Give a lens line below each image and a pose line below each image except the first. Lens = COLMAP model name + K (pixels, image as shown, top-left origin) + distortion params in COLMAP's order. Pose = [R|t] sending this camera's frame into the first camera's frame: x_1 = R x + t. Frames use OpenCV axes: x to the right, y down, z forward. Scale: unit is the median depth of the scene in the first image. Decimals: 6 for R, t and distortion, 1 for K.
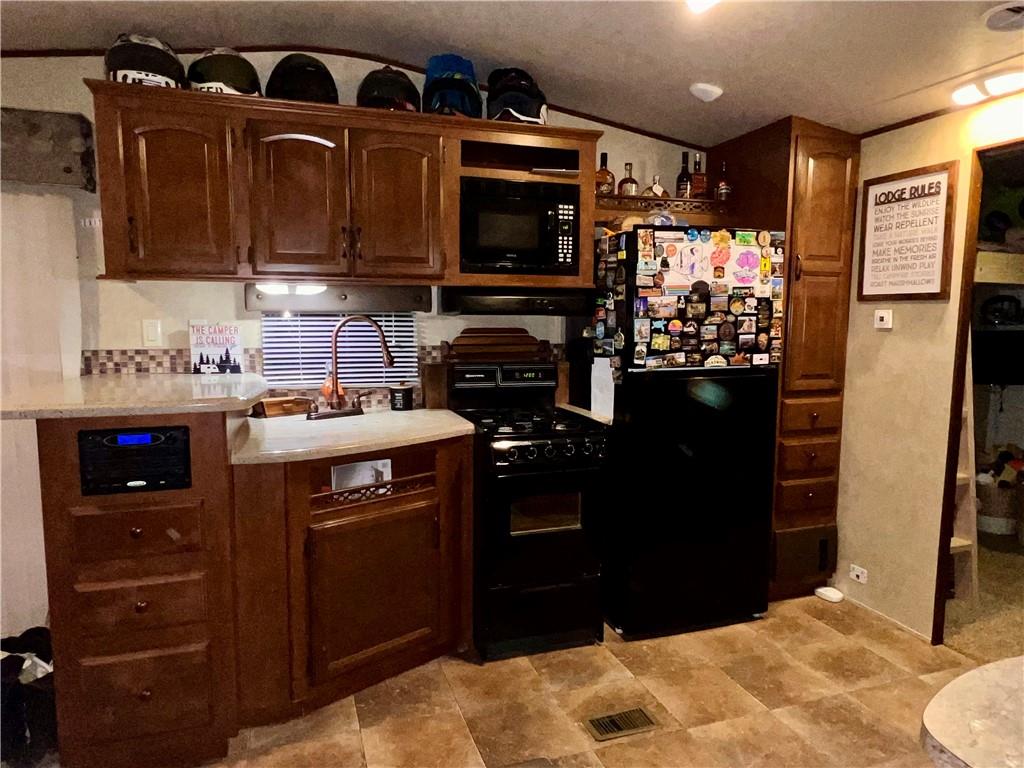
lens RADIAL K [[663.1, 0, 509.5], [0, 663.1, 384.4], [0, 0, 1]] dist [0.001639, -0.000595]
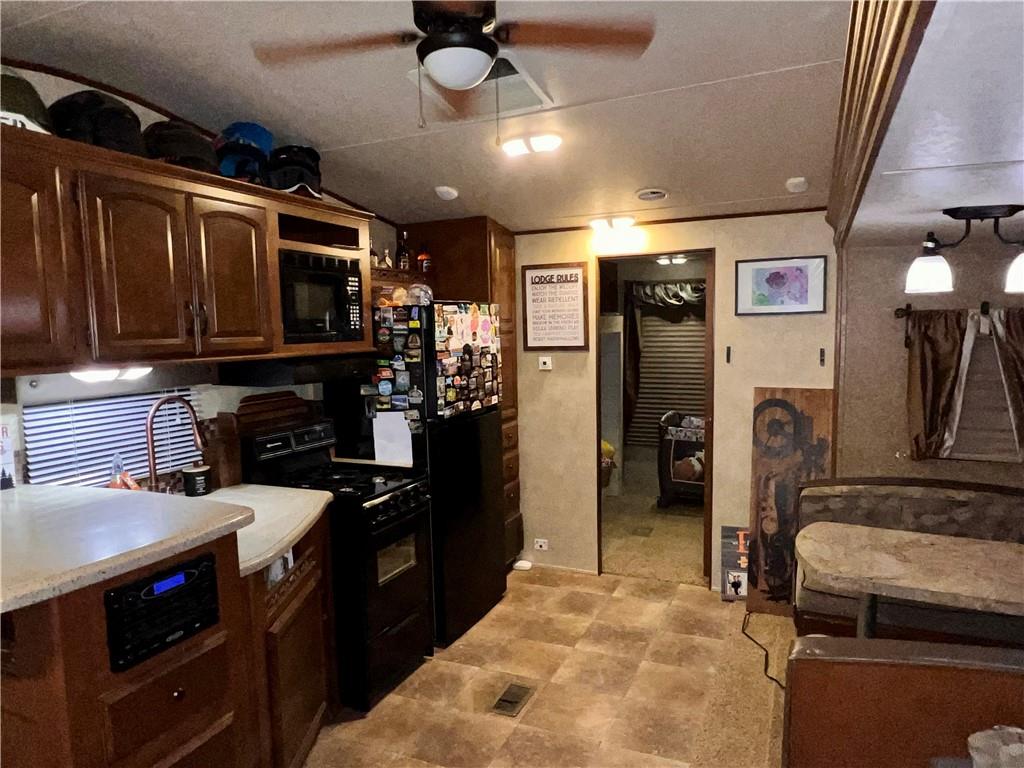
lens RADIAL K [[660.8, 0, 513.0], [0, 660.8, 386.6], [0, 0, 1]] dist [-0.003749, -0.001839]
pose [[0.680477, -0.085085, 0.727813, -0.570081], [0.104880, 0.994319, 0.018182, -0.087311], [-0.725225, 0.063960, 0.685535, 0.076412]]
